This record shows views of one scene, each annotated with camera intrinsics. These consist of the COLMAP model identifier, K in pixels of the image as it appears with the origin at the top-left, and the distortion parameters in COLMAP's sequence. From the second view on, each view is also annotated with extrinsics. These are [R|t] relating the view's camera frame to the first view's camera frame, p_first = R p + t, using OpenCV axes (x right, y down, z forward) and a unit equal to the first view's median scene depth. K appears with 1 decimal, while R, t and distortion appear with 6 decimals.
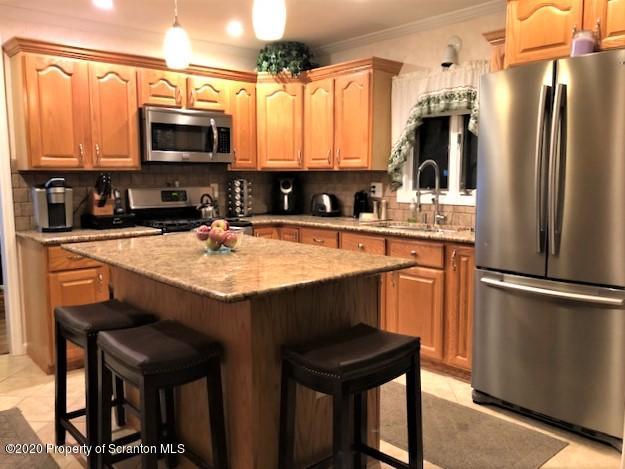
lens RADIAL K [[522.2, 0, 314.7], [0, 522.2, 229.1], [0, 0, 1]] dist [-0.000596, -0.000905]
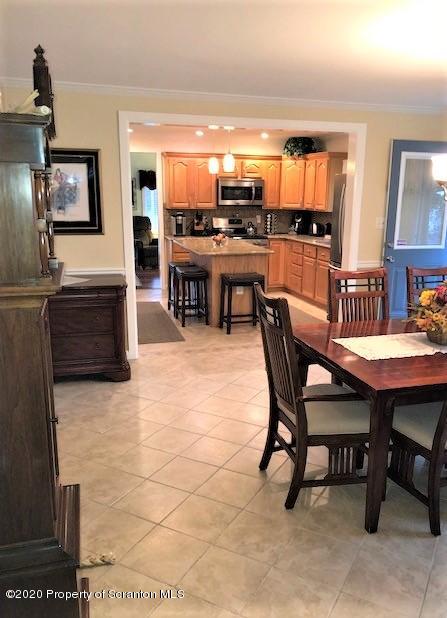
lens RADIAL K [[507.9, 0, 223.7], [0, 507.9, 311.2], [0, 0, 1]] dist [0.010008, 0.000362]
pose [[0.898882, 0.109366, -0.424323, 0.570498], [-0.057777, 0.989479, 0.132637, 0.019751], [0.434365, -0.094709, 0.895744, -0.804030]]
